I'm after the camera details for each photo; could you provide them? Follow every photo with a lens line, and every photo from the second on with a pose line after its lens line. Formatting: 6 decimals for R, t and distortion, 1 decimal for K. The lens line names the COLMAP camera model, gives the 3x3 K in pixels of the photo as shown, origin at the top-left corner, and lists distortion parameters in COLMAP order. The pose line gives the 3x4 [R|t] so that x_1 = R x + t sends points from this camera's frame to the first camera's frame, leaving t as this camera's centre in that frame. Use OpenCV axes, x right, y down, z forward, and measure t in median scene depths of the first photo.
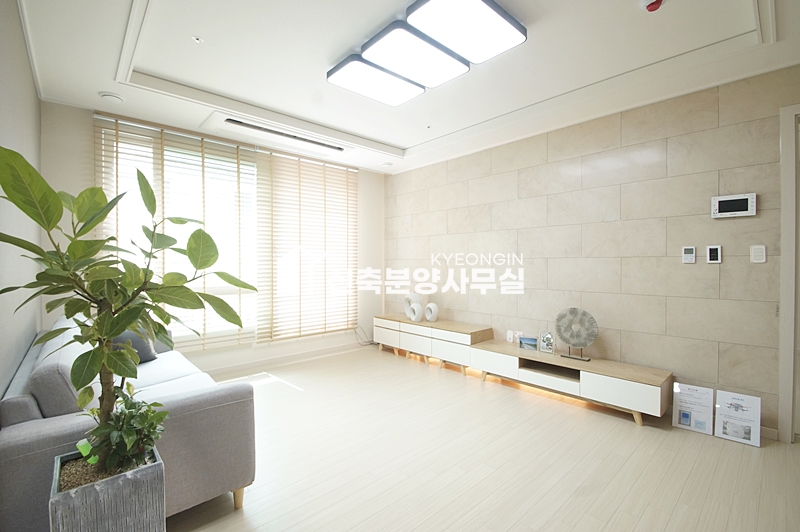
lens RADIAL K [[352.9, 0, 374.3], [0, 352.9, 267.3], [0, 0, 1]] dist [0.003094, -0.009319]
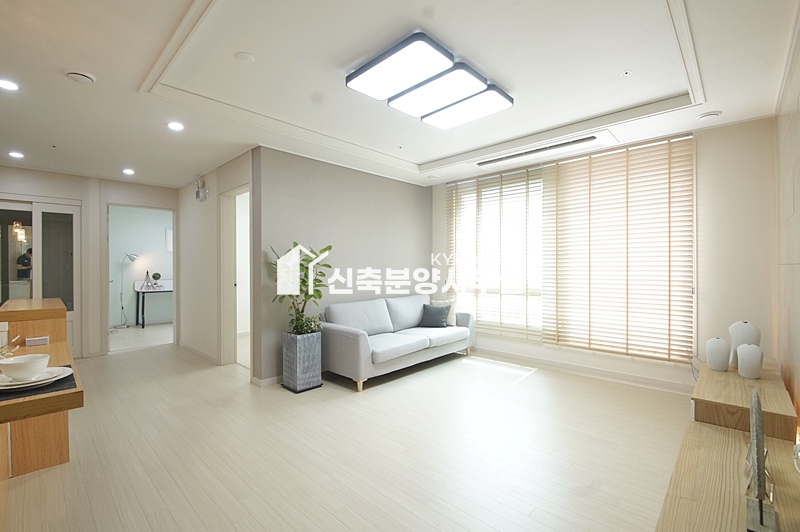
lens RADIAL K [[352.9, 0, 401.5], [0, 352.9, 264.6], [0, 0, 1]] dist [0.003094, -0.009319]
pose [[0.101807, -0.009929, -0.994755, 0.680846], [-0.012364, 0.999860, -0.011245, -0.007706], [0.994727, 0.013444, 0.101670, 0.429671]]
